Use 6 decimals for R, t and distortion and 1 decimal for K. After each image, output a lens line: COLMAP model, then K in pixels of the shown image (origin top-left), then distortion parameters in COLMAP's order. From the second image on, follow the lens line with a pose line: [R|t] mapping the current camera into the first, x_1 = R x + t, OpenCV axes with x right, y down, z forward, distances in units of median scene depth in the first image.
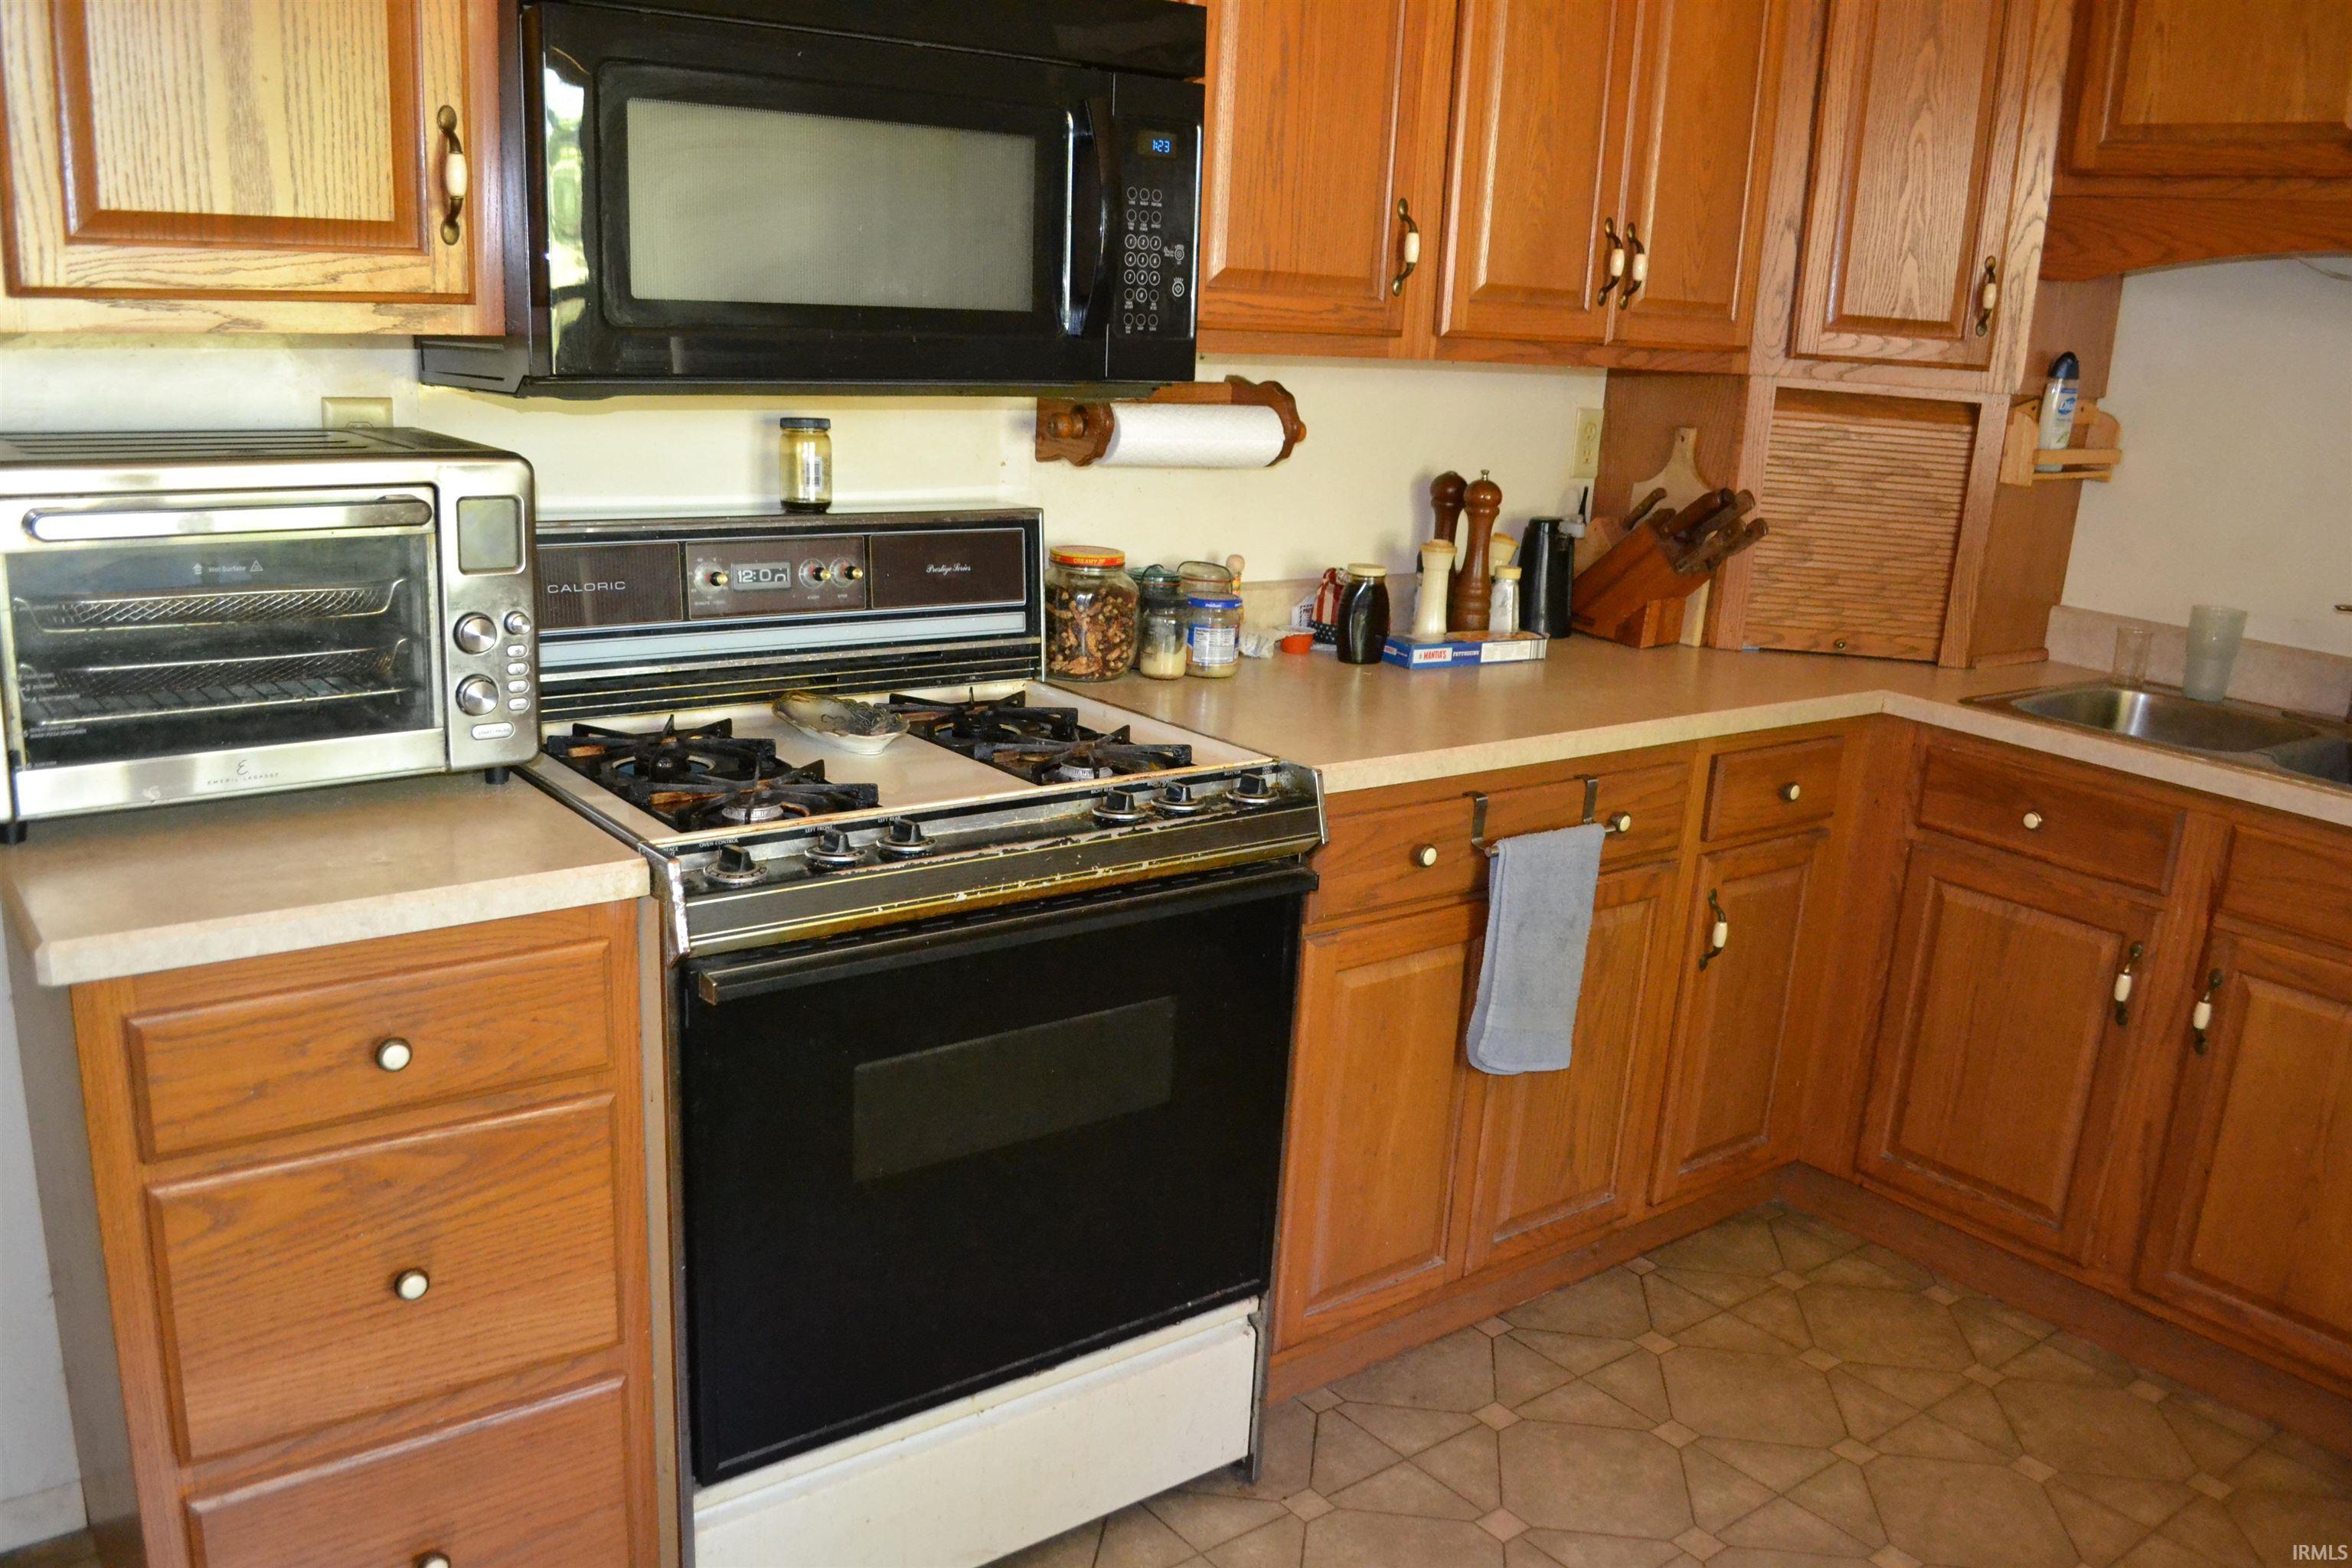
lens RADIAL K [[1865.0, 0, 1187.4], [0, 1865.0, 819.2], [0, 0, 1]] dist [-0.086833, 0.013080]
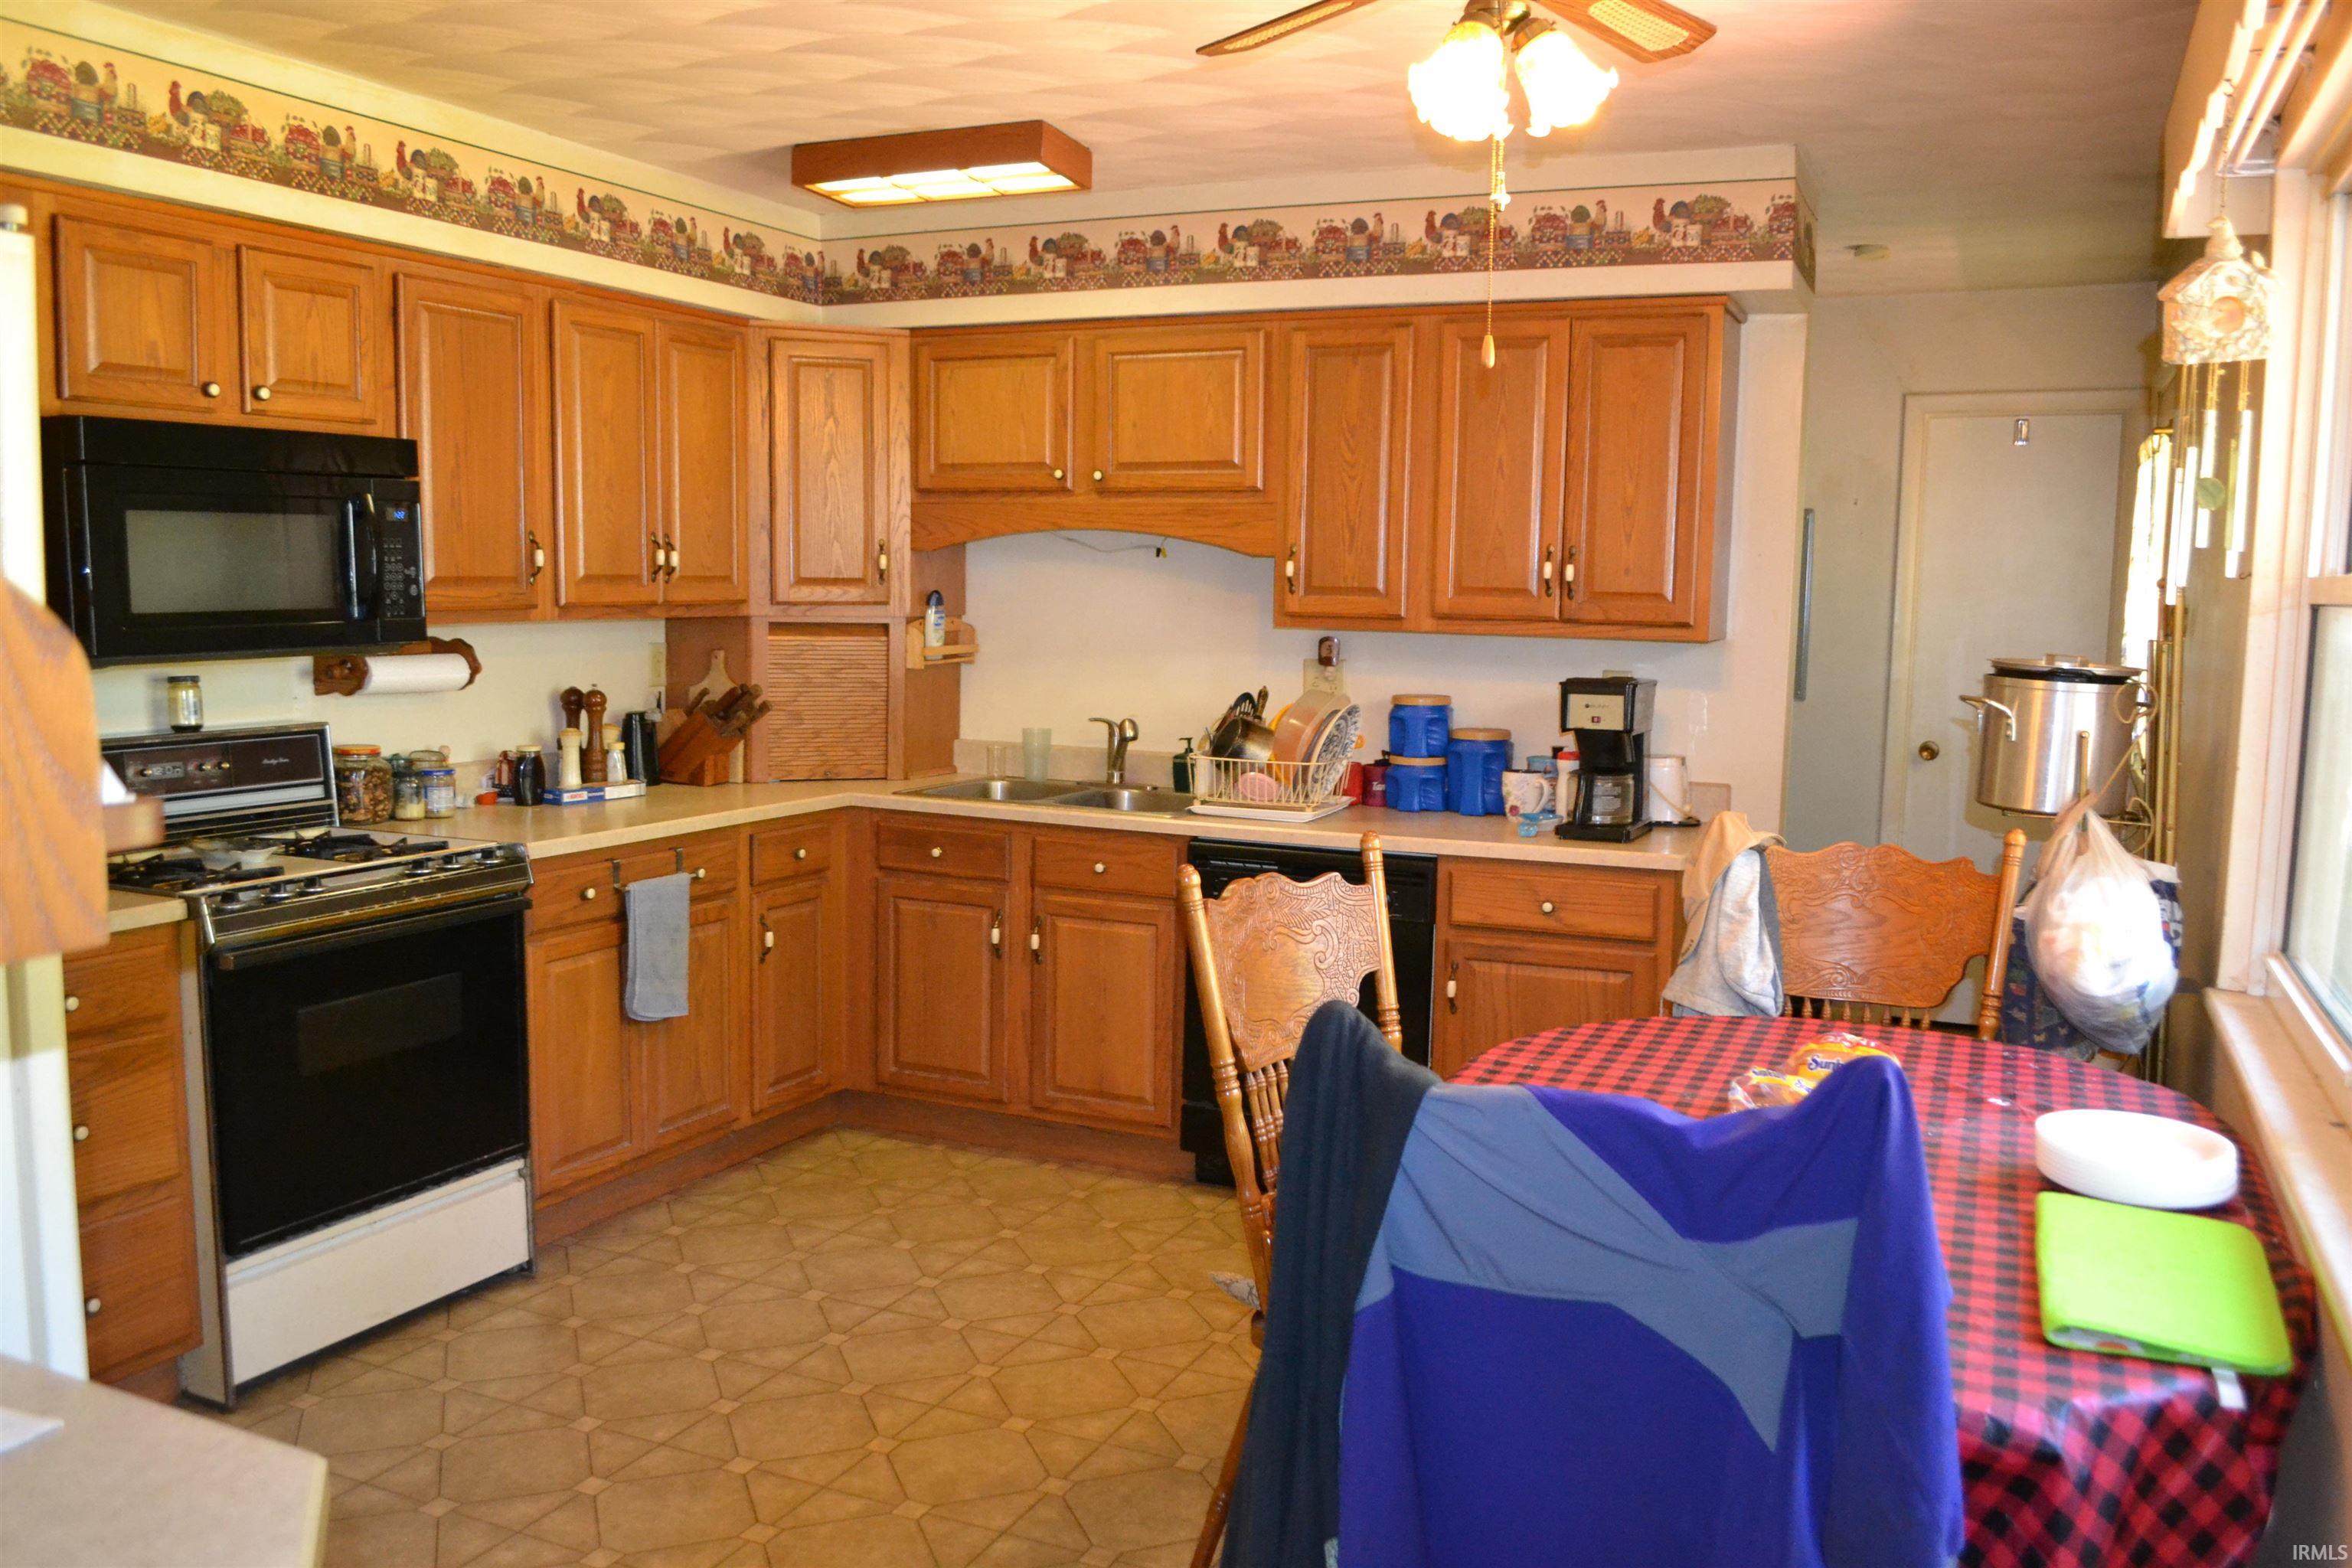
lens RADIAL K [[1865.0, 0, 1187.4], [0, 1865.0, 819.2], [0, 0, 1]] dist [-0.086833, 0.013080]
pose [[0.887166, -0.097362, 0.451062, -0.131897], [0.152265, 0.984505, -0.086975, 0.162966], [-0.435605, 0.145842, 0.888244, -0.710105]]
